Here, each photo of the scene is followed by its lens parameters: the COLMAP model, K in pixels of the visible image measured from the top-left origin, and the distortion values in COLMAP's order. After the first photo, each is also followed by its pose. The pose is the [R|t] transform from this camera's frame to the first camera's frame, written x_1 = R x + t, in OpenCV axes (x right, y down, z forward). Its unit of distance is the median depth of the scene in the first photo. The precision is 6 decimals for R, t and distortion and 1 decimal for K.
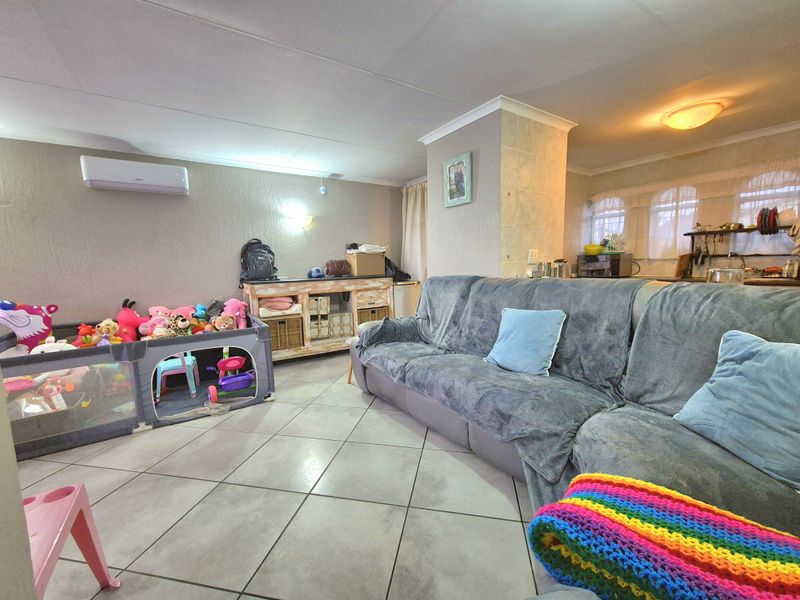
lens RADIAL K [[325.9, 0, 398.4], [0, 325.9, 301.1], [0, 0, 1]] dist [0.002072, -0.000451]
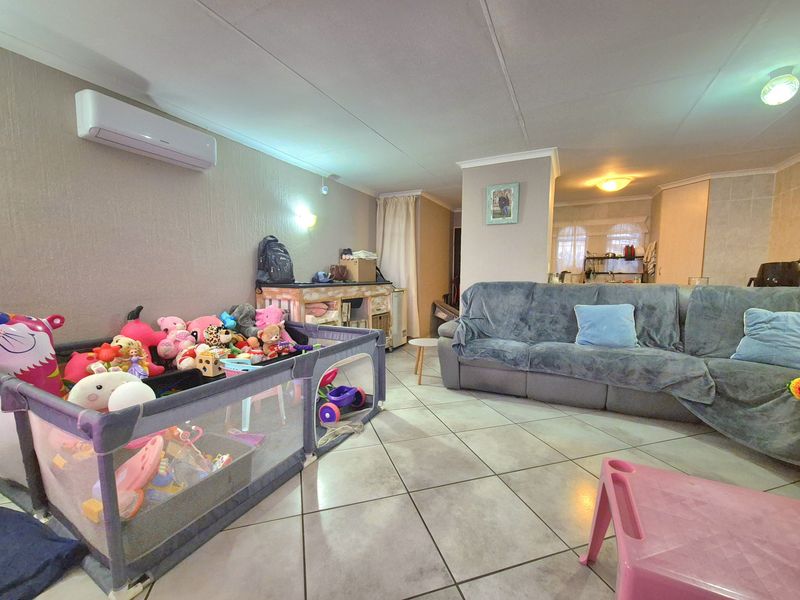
lens RADIAL K [[325.9, 0, 398.4], [0, 325.9, 302.1], [0, 0, 1]] dist [0.002072, -0.000451]
pose [[0.875962, -0.010200, 0.482272, -0.622684], [0.027546, 0.999203, -0.028900, 0.018270], [-0.481593, 0.038600, 0.875545, 0.111410]]
